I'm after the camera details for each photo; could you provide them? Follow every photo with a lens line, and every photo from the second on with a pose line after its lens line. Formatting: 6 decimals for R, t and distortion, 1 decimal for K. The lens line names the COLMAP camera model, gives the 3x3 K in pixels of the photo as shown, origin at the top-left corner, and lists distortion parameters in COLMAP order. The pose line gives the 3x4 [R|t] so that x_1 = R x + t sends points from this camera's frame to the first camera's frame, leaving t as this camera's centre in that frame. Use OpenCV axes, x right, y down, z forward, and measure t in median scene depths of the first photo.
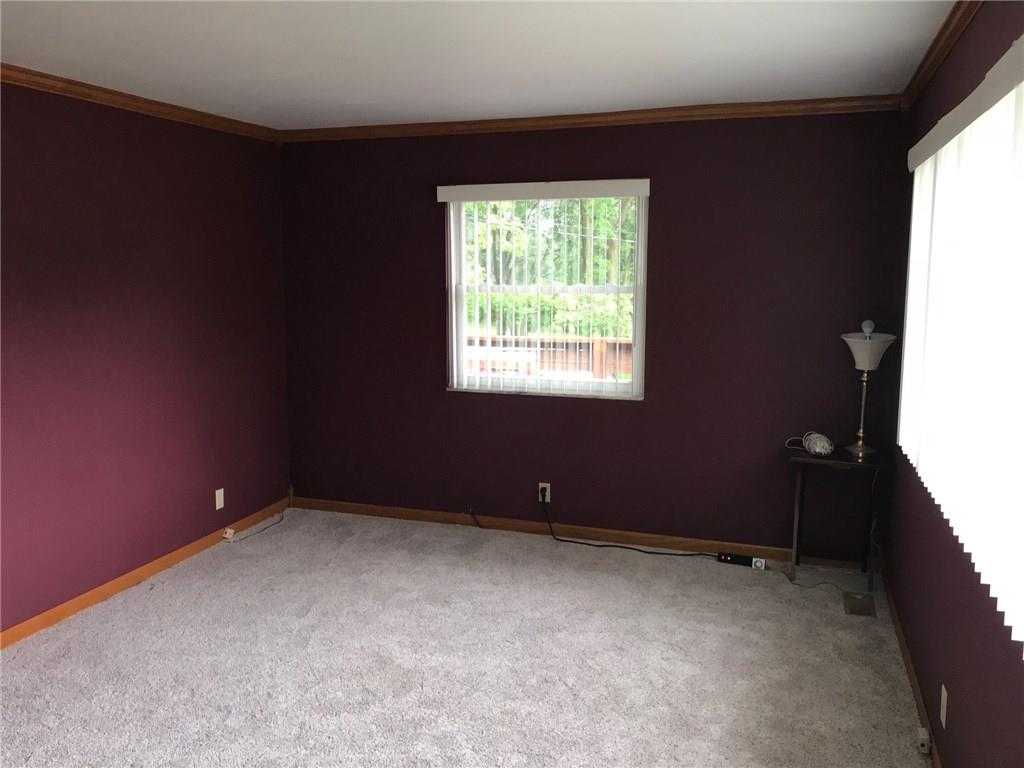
lens RADIAL K [[860.3, 0, 507.2], [0, 860.3, 378.3], [0, 0, 1]] dist [0.034065, 0.005199]
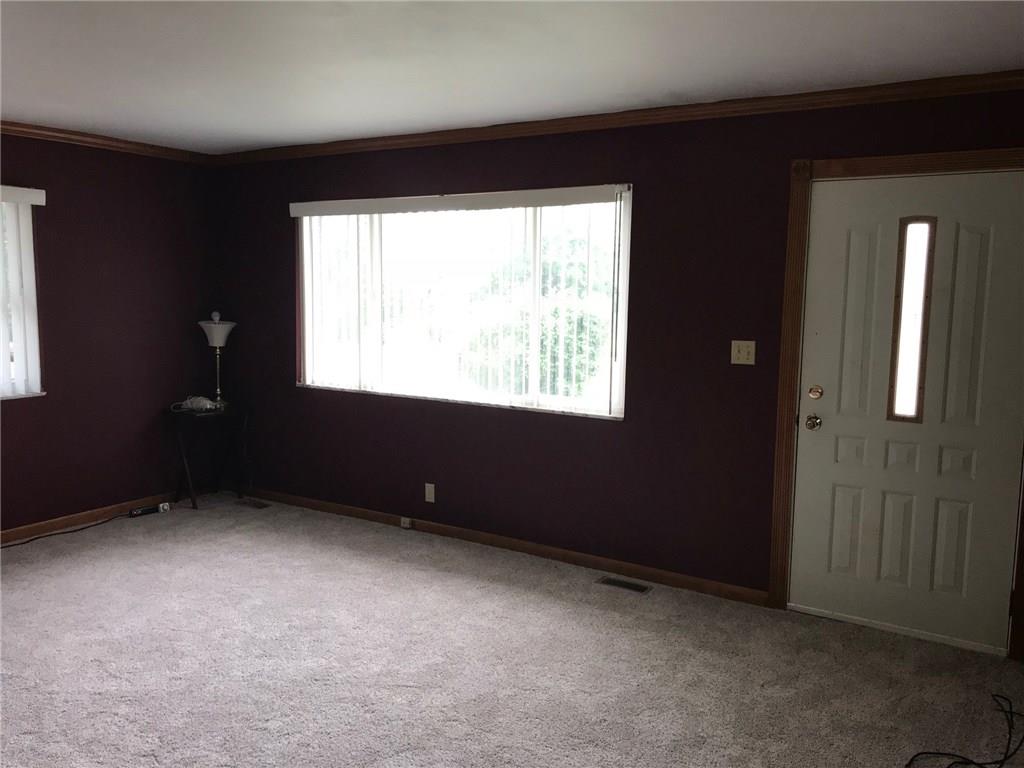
lens RADIAL K [[827.5, 0, 512.0], [0, 827.5, 384.0], [0, 0, 1]] dist [0.002331, 0.000884]
pose [[0.220124, -0.106674, 0.969622, -0.814665], [0.123937, 0.989006, 0.080670, 0.001633], [-0.967567, 0.102415, 0.230925, 0.229614]]
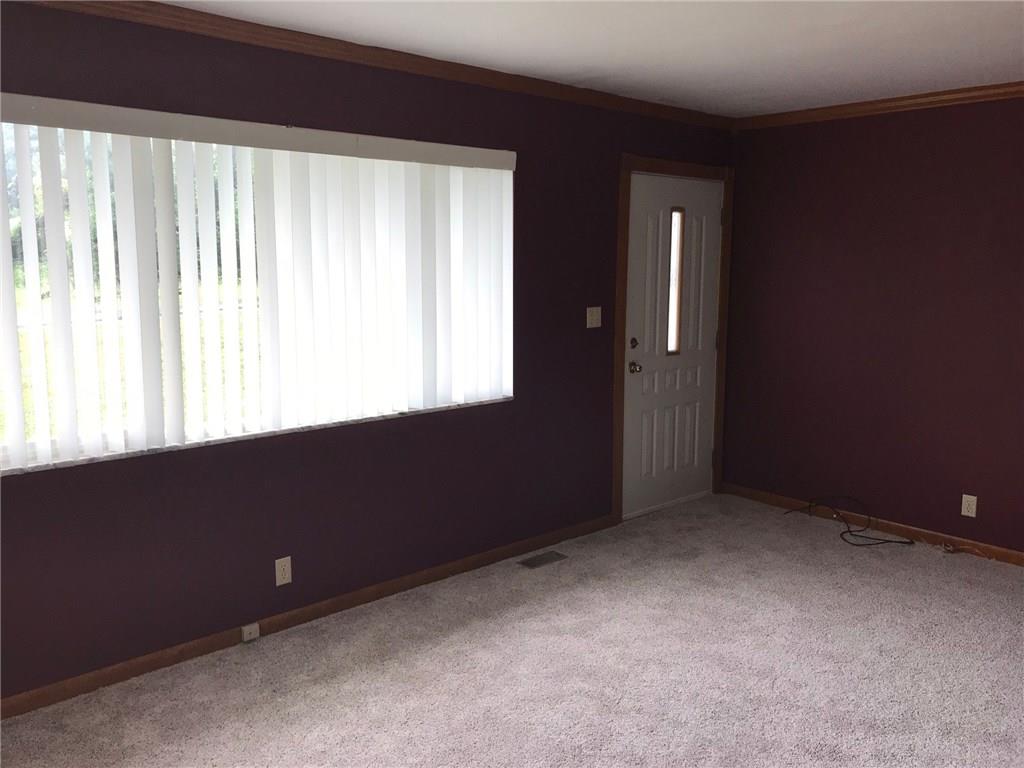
lens RADIAL K [[860.3, 0, 507.2], [0, 860.3, 378.3], [0, 0, 1]] dist [0.034065, 0.005199]
pose [[-0.882949, -0.076618, 0.463174, -0.362924], [0.058397, 0.961006, 0.270293, -0.129269], [-0.465822, 0.265703, -0.844045, 1.030475]]
